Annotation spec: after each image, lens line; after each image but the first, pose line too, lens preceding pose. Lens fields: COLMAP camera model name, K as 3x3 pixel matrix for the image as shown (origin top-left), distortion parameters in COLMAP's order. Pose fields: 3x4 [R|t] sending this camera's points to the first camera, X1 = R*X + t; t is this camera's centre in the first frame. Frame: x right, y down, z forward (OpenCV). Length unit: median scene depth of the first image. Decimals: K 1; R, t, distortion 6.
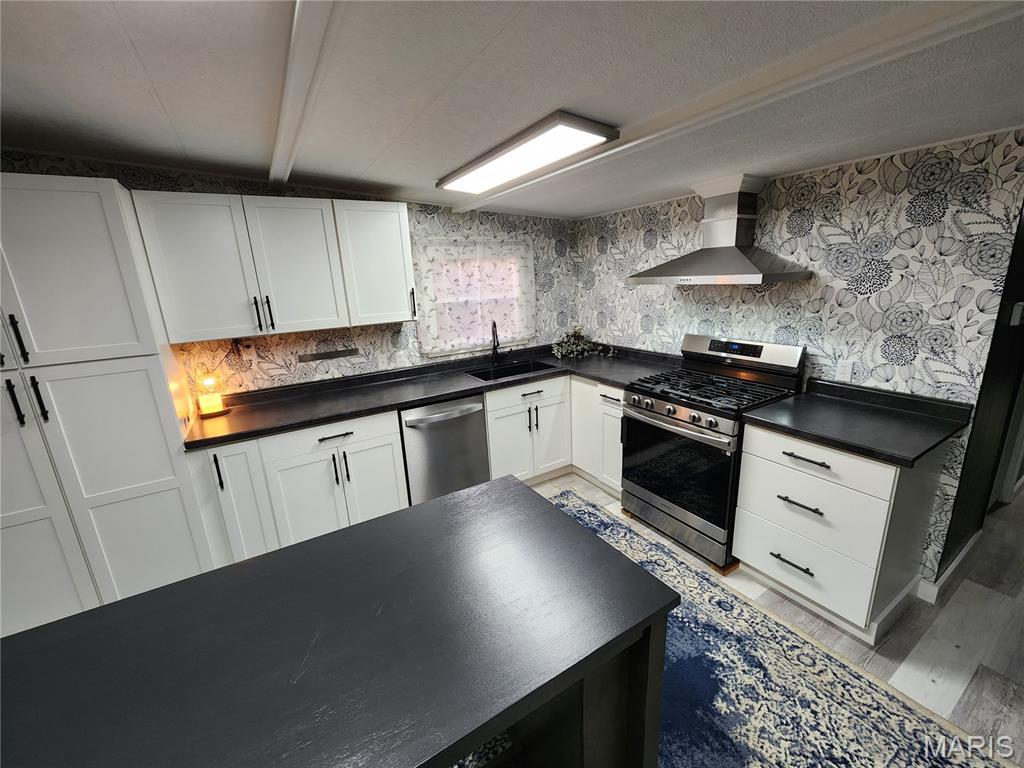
lens RADIAL K [[416.5, 0, 512.5], [0, 416.5, 381.5], [0, 0, 1]] dist [0.005551, -0.002191]
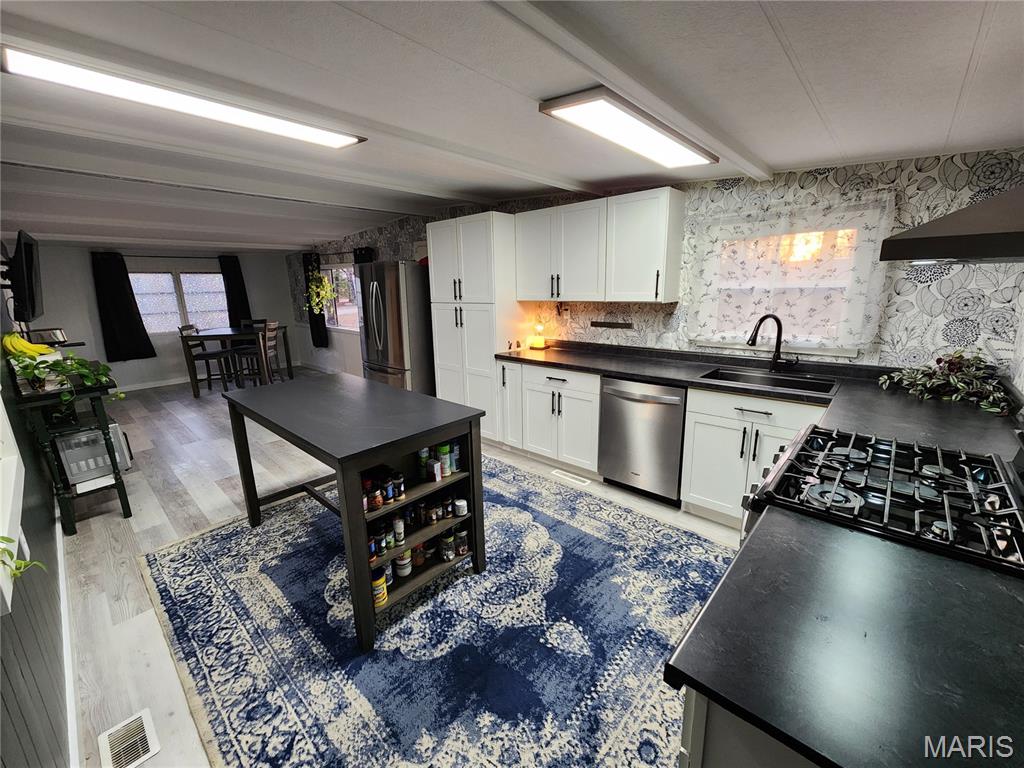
lens RADIAL K [[416.5, 0, 513.0], [0, 416.5, 383.4], [0, 0, 1]] dist [0.005551, -0.002191]
pose [[0.278942, 0.257694, -0.925086, 0.700245], [-0.229991, 0.953214, 0.196180, -0.077635], [0.932360, 0.158039, 0.325159, 0.377178]]
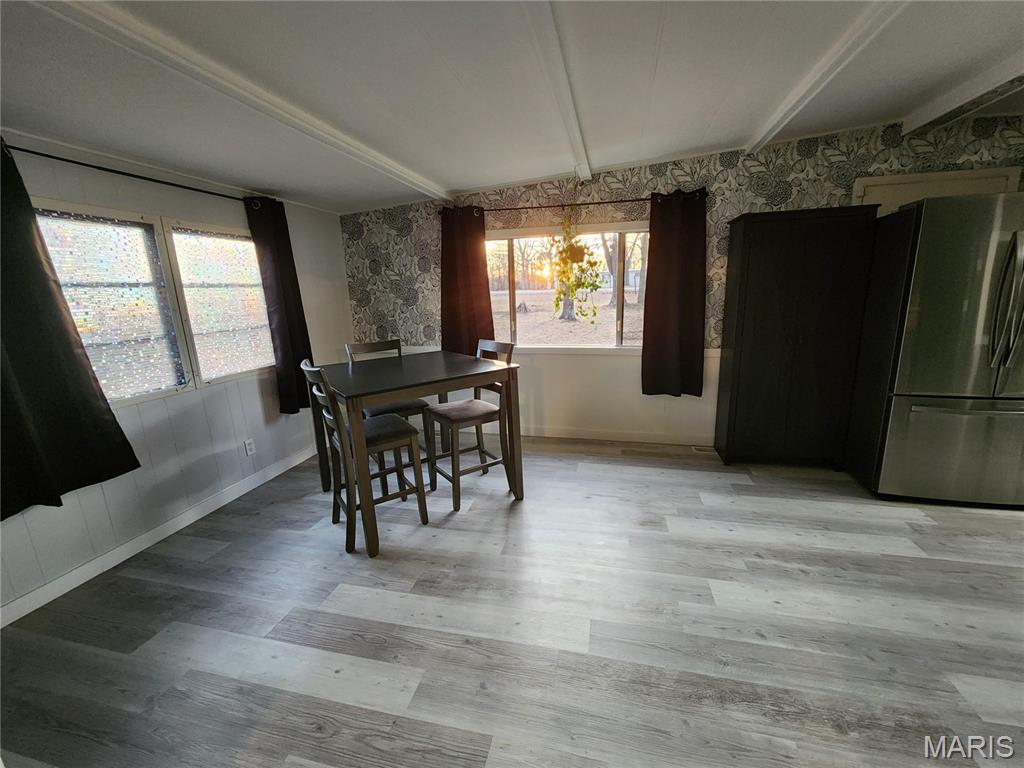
lens RADIAL K [[416.5, 0, 509.1], [0, 416.5, 388.1], [0, 0, 1]] dist [0.005551, -0.002191]
pose [[0.699838, 0.179017, -0.691505, 0.629398], [-0.171088, 0.981916, 0.081049, -0.059690], [0.693510, 0.061587, 0.717810, 0.327803]]
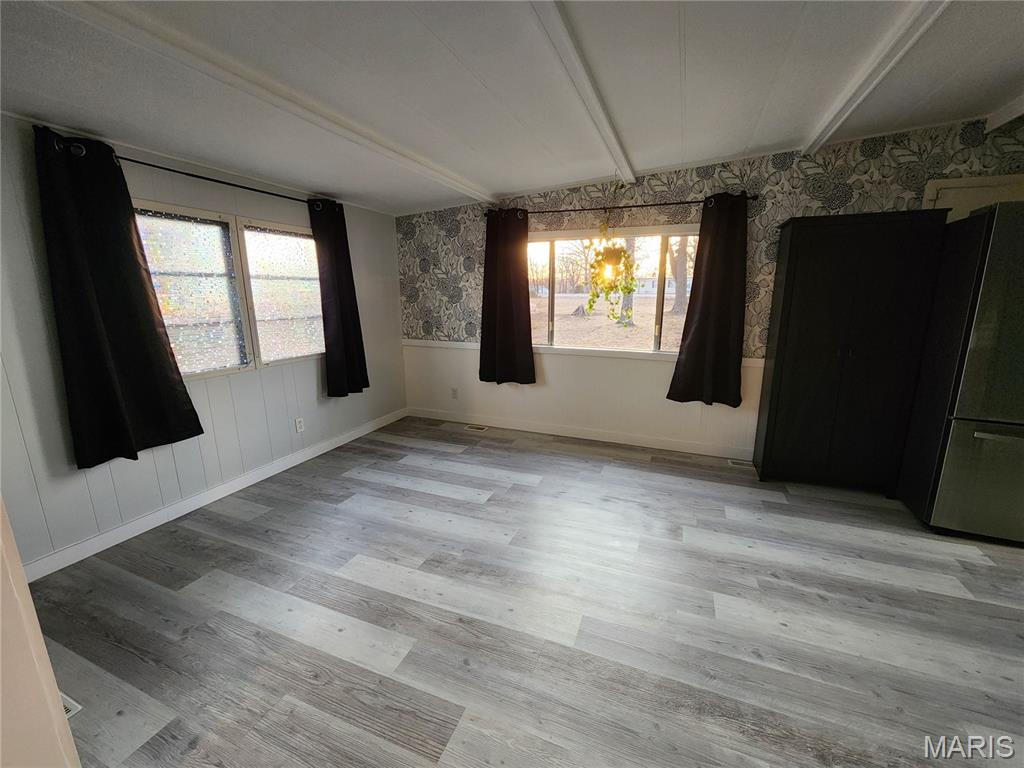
lens RADIAL K [[416.5, 0, 510.8], [0, 416.5, 383.7], [0, 0, 1]] dist [0.005551, -0.002191]
pose [[0.589368, 0.208510, -0.780492, 0.632267], [-0.219805, 0.971058, 0.093440, -0.059920], [0.777387, 0.116486, 0.618143, 0.329397]]
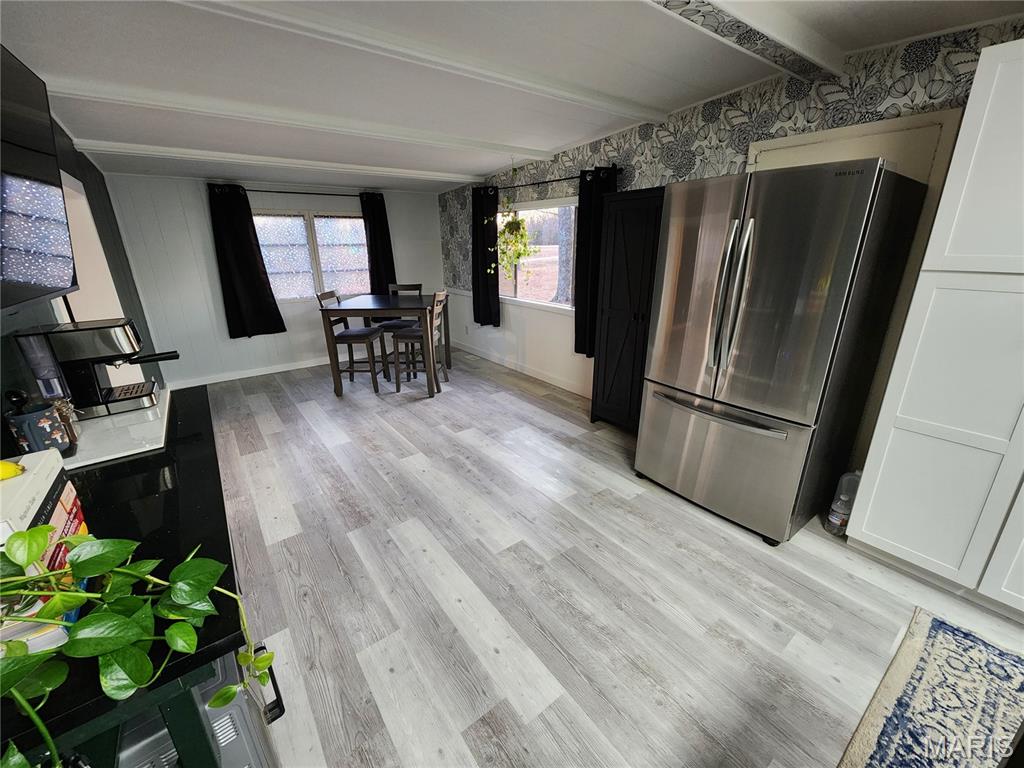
lens RADIAL K [[416.5, 0, 511.3], [0, 416.5, 383.7], [0, 0, 1]] dist [0.005551, -0.002191]
pose [[0.089872, 0.358052, -0.929366, 0.660954], [-0.239599, 0.913510, 0.328774, -0.070613], [0.966703, 0.193128, 0.167888, 0.358395]]
